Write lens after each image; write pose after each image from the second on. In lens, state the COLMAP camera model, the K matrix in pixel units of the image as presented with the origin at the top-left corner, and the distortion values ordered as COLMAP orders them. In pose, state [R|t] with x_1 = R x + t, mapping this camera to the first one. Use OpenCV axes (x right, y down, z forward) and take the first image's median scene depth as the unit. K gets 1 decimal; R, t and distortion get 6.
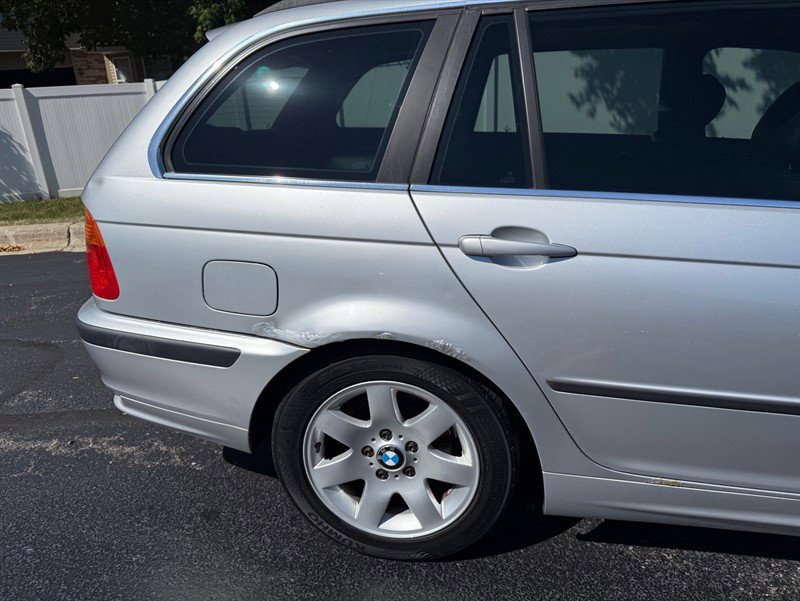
lens RADIAL K [[567.1, 0, 404.5], [0, 567.1, 304.1], [0, 0, 1]] dist [0.023348, -0.034354]
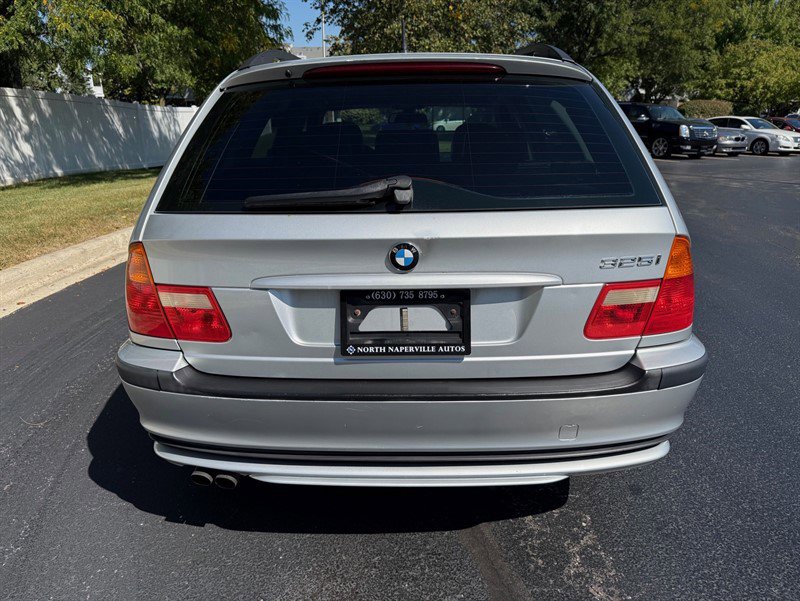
lens RADIAL K [[567.1, 0, 404.5], [0, 567.1, 304.1], [0, 0, 1]] dist [0.023348, -0.034354]
pose [[-0.158310, -0.284271, 0.945583, -1.470871], [0.353674, 0.877792, 0.323103, -0.569932], [-0.921875, 0.385579, -0.038424, 1.582401]]
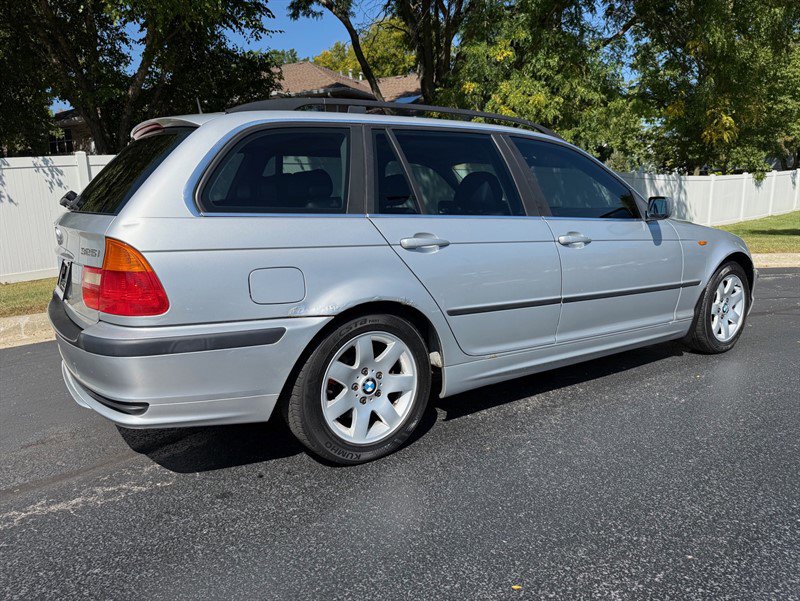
lens RADIAL K [[567.1, 0, 404.5], [0, 567.1, 304.1], [0, 0, 1]] dist [0.023348, -0.034354]
pose [[0.715162, -0.119189, 0.688721, -1.018080], [0.245524, 0.965399, -0.087879, 0.214013], [-0.654417, 0.231945, 0.719681, -0.252805]]
